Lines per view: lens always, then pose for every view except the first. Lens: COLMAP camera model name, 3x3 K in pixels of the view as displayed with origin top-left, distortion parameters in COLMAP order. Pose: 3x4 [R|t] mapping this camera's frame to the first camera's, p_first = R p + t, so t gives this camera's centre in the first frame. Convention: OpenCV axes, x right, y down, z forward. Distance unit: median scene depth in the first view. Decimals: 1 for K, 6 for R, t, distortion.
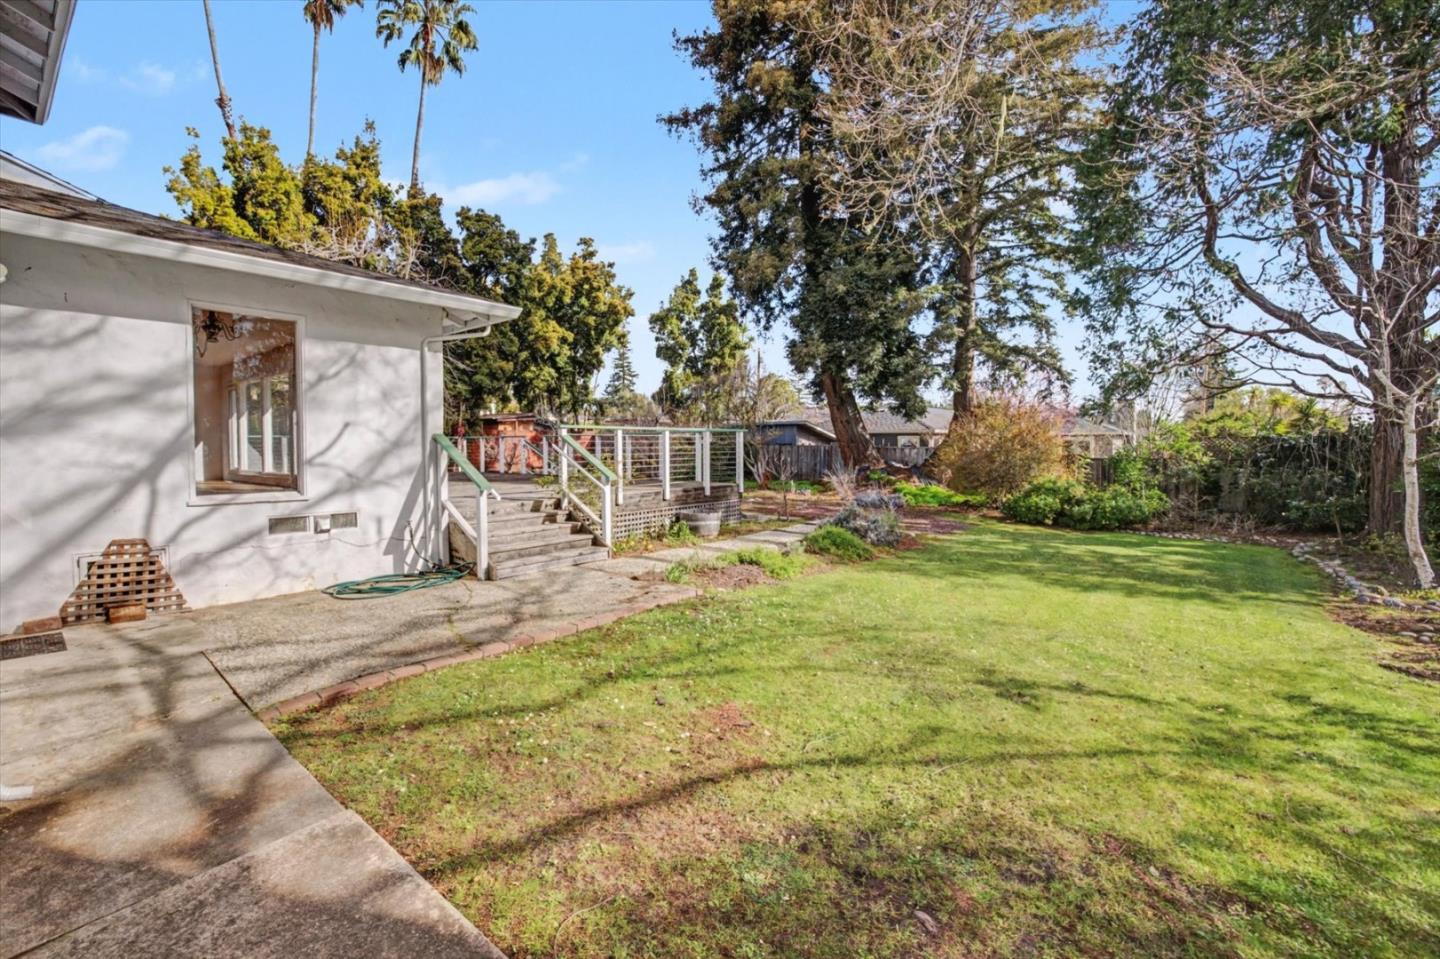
lens RADIAL K [[631.2, 0, 715.2], [0, 631.2, 466.1], [0, 0, 1]] dist [-0.052431, 0.022239]
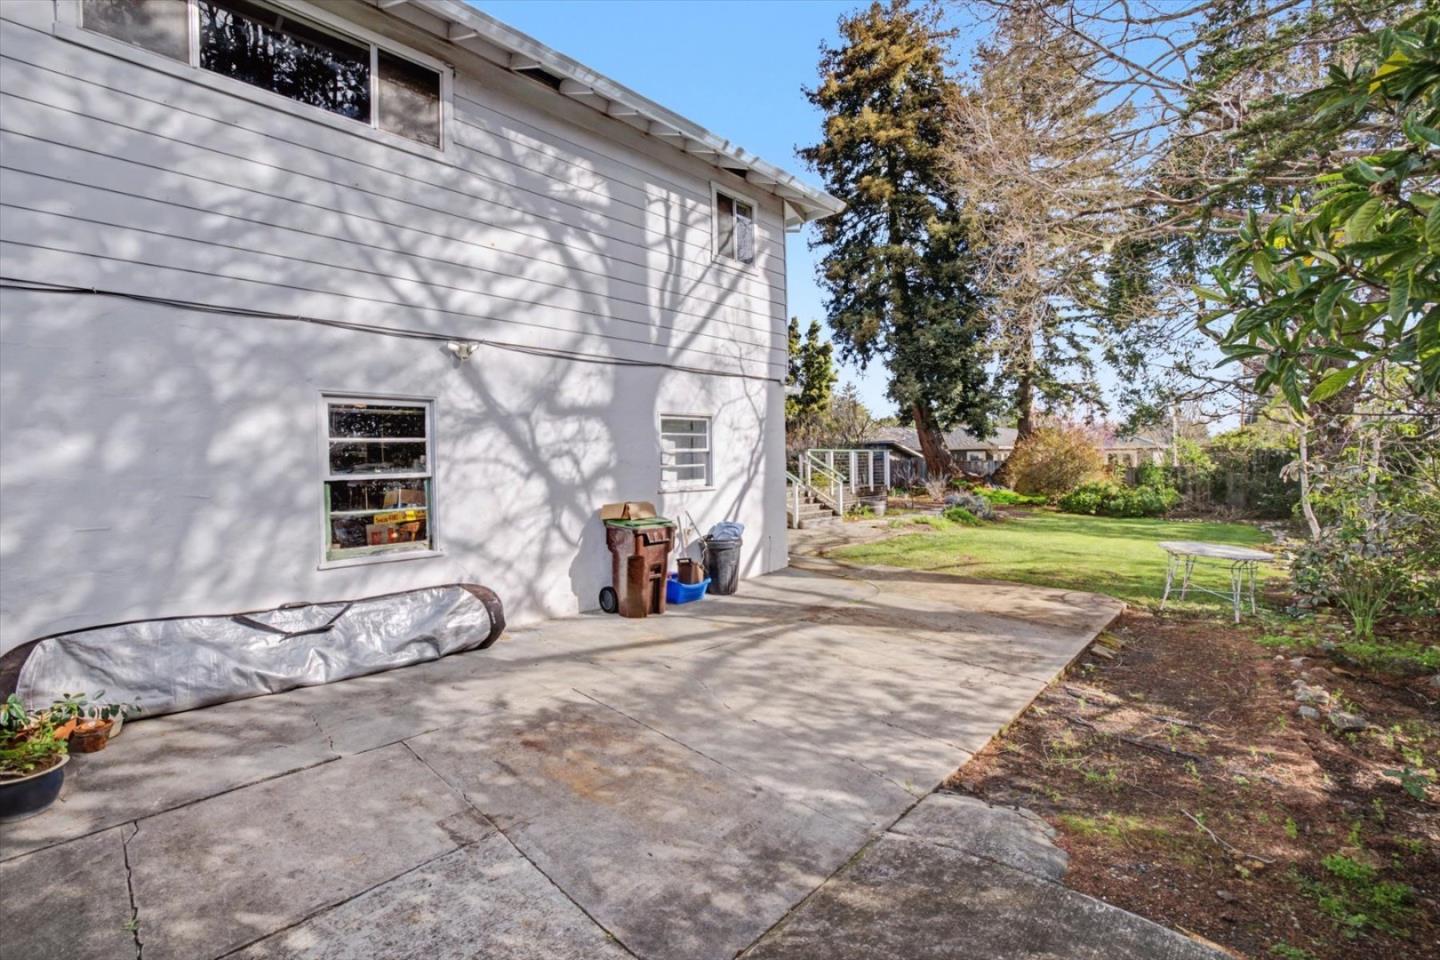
lens RADIAL K [[631.2, 0, 715.2], [0, 631.2, 466.6], [0, 0, 1]] dist [-0.052431, 0.022239]
pose [[0.997896, -0.009078, -0.064195, -0.153055], [0.007454, 0.999648, -0.025481, 0.010690], [0.064404, 0.024949, 0.997612, -0.309963]]
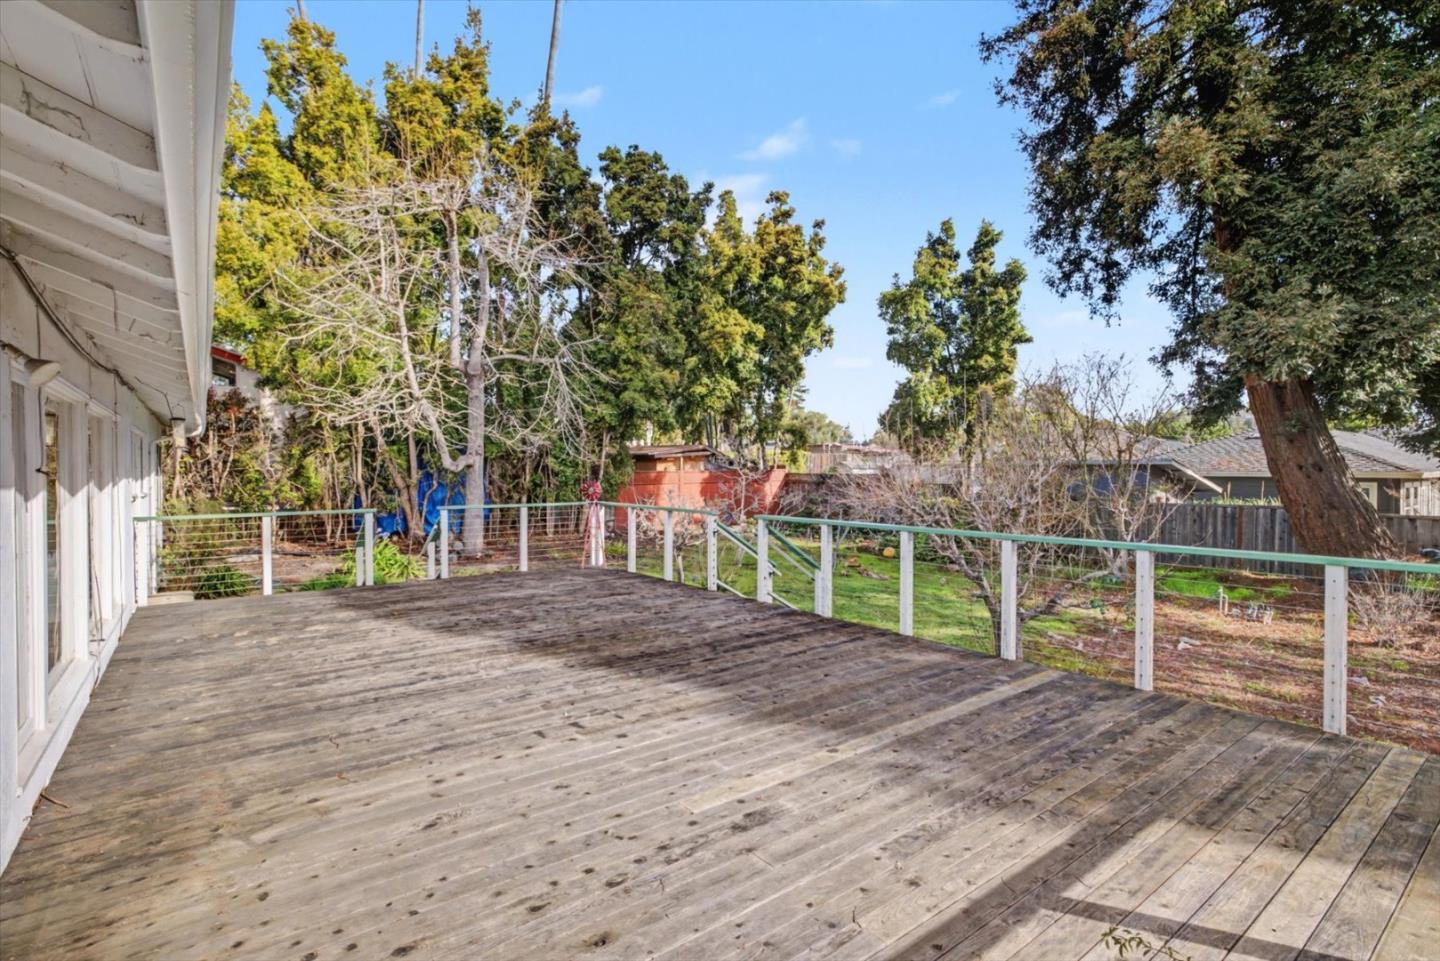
lens RADIAL K [[692.9, 0, 720.0], [0, 692.9, 480.5], [0, 0, 1]] dist [-0.043115, 0.021871]
pose [[0.972693, 0.005935, -0.232018, -0.130395], [-0.009381, 0.999861, -0.013754, -0.047706], [0.231904, 0.015555, 0.972614, 0.357034]]
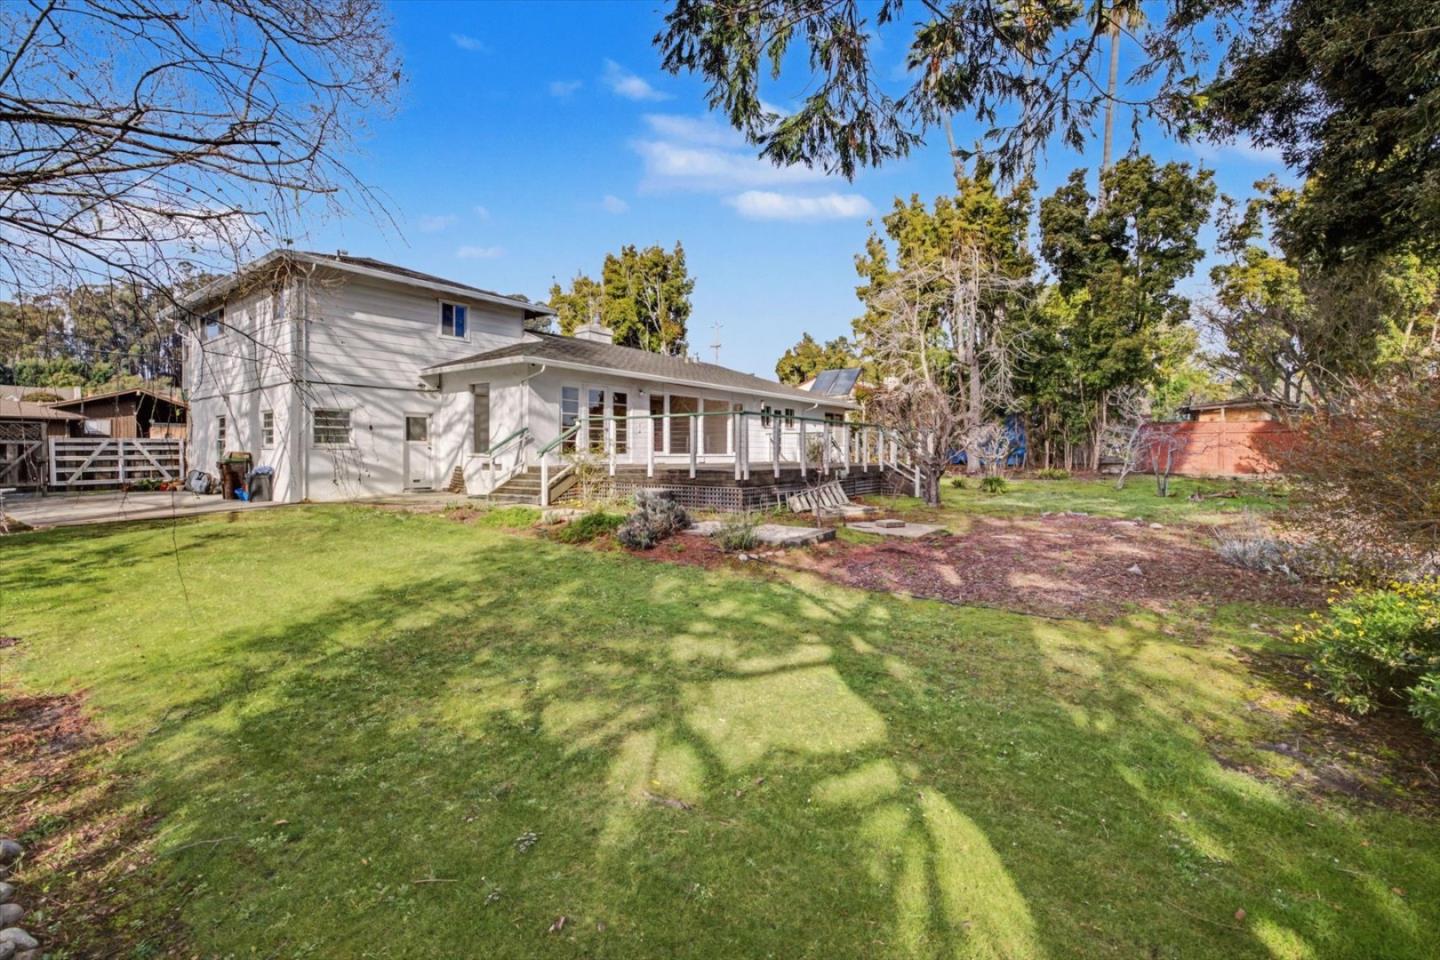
lens RADIAL K [[631.2, 0, 715.2], [0, 631.2, 466.6], [0, 0, 1]] dist [-0.052431, 0.022239]
pose [[0.055831, 0.026073, -0.998100, 0.506906], [-0.034634, 0.999108, 0.024162, 0.000769], [0.997839, 0.033219, 0.056685, 0.488073]]
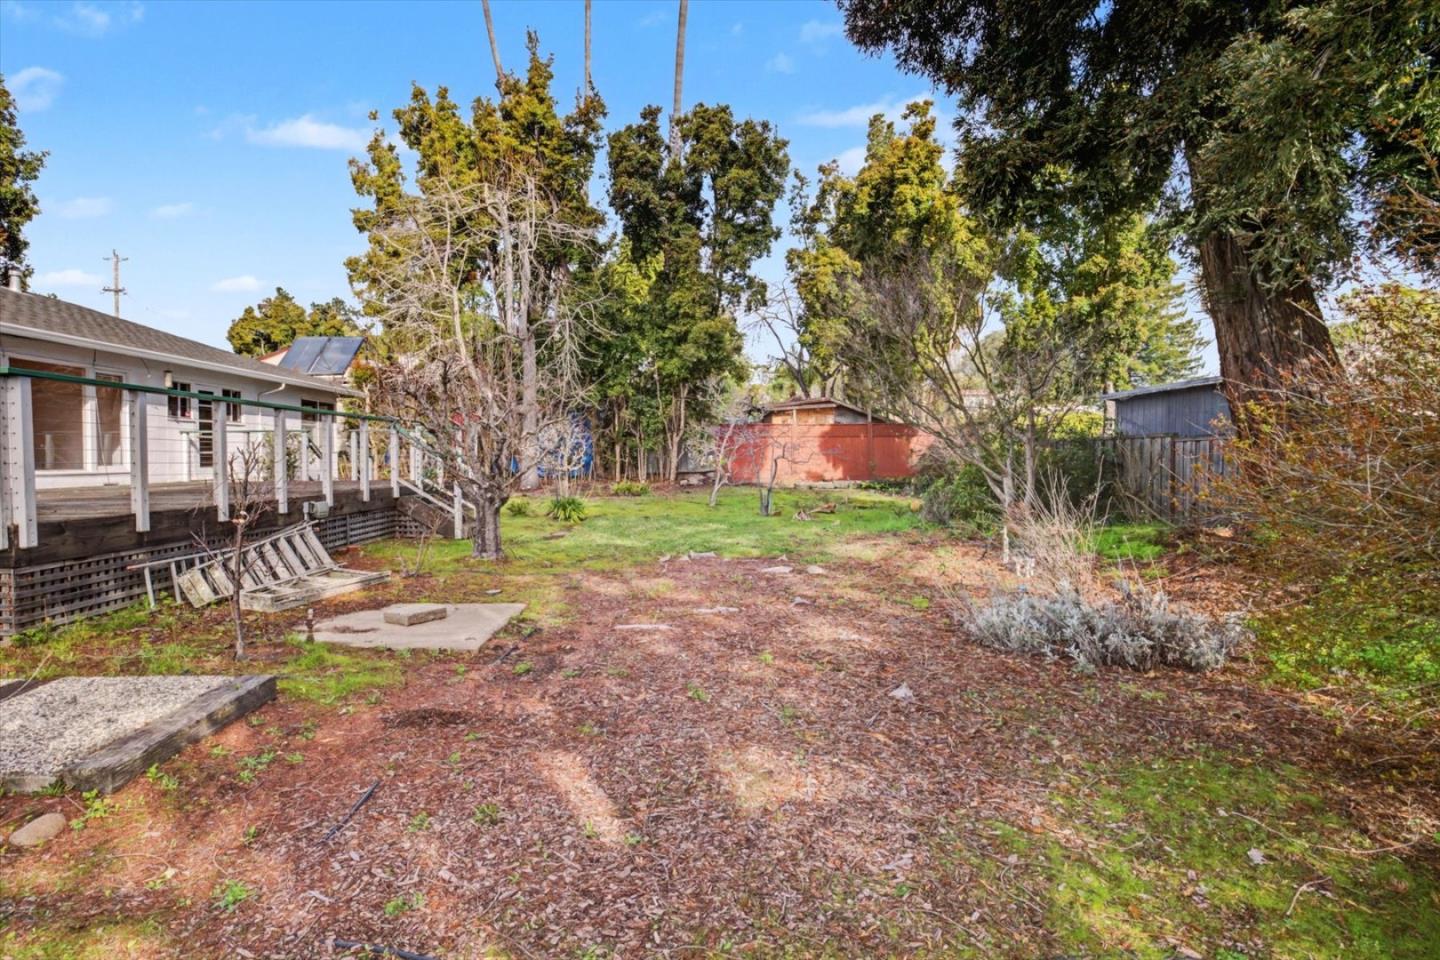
lens RADIAL K [[759.9, 0, 720.0], [0, 759.9, 480.0], [0, 0, 1]] dist [-0.055104, 0.036247]
pose [[0.657857, 0.023240, -0.752784, 0.322881], [-0.022221, 0.999688, 0.011444, -0.005301], [0.752815, 0.009199, 0.658168, 0.549507]]
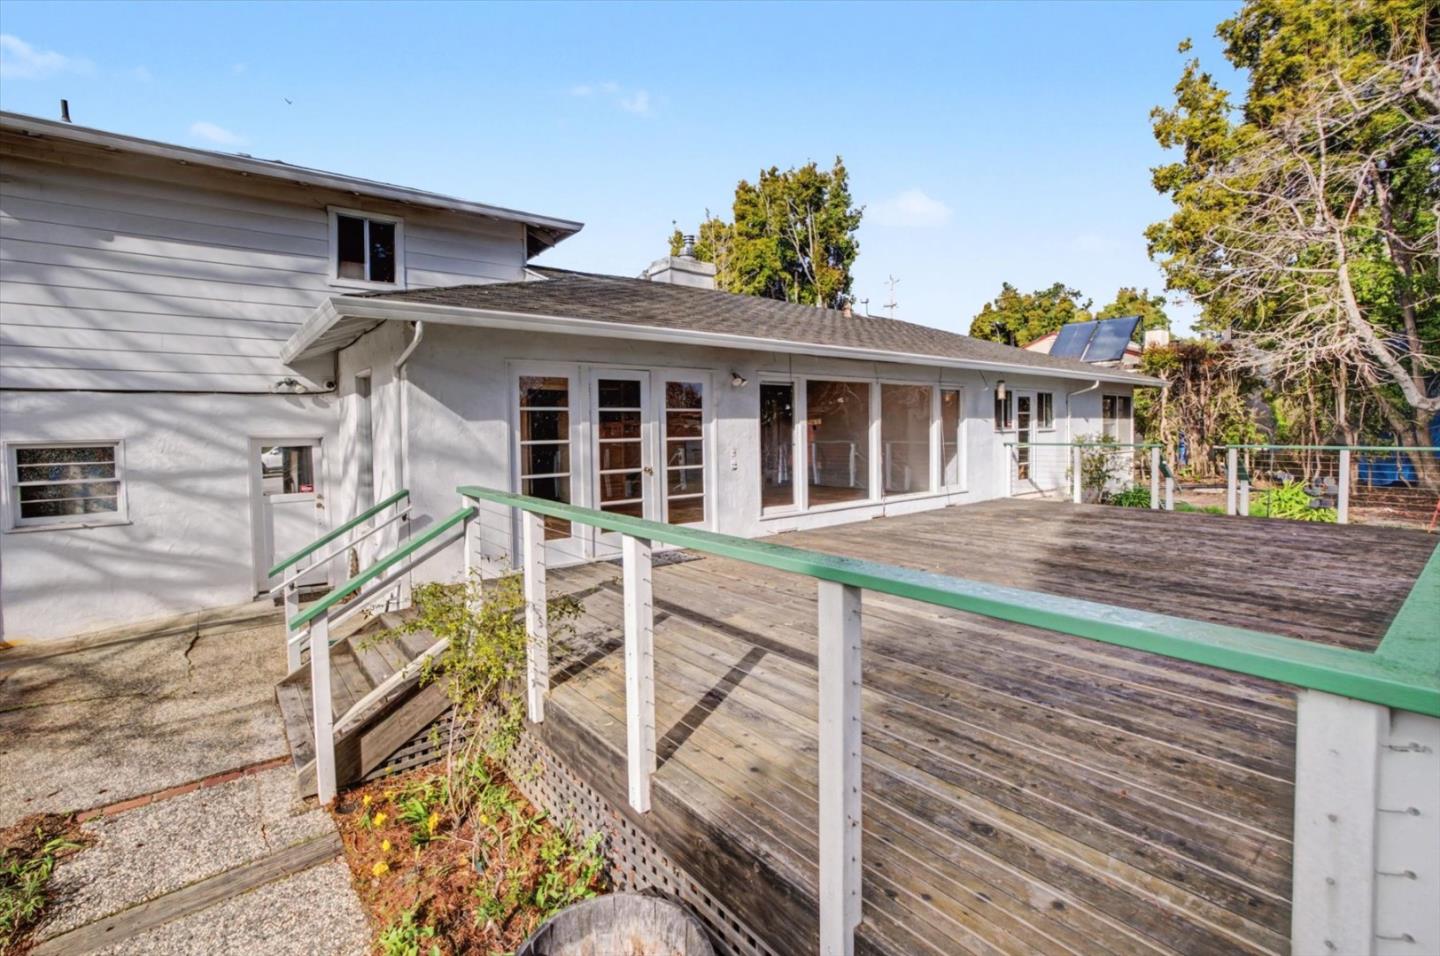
lens RADIAL K [[641.2, 0, 711.0], [0, 641.2, 457.2], [0, 0, 1]] dist [-0.046266, 0.017931]
pose [[-0.211278, 0.053315, -0.975971, 0.070148], [-0.015567, 0.998201, 0.057899, -0.045994], [0.977302, 0.027426, -0.210068, 0.497996]]
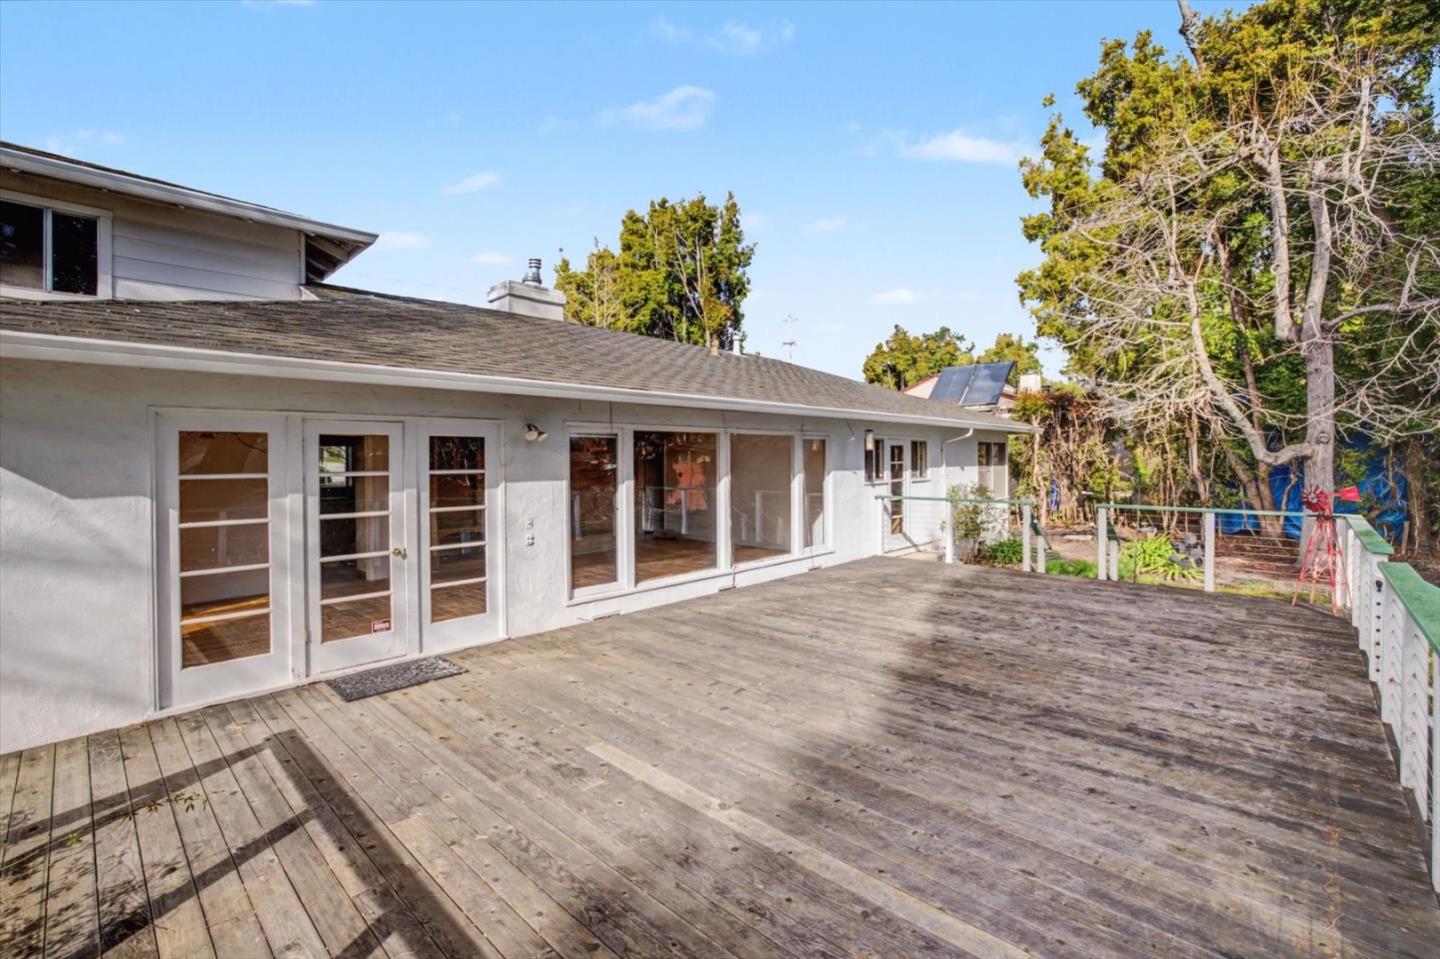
lens RADIAL K [[631.2, 0, 715.2], [0, 631.2, 466.1], [0, 0, 1]] dist [-0.052431, 0.022239]
pose [[-0.068534, 0.019606, -0.997456, -0.007719], [-0.024830, 0.999464, 0.021351, -0.061208], [0.997340, 0.026230, -0.068010, 0.534413]]
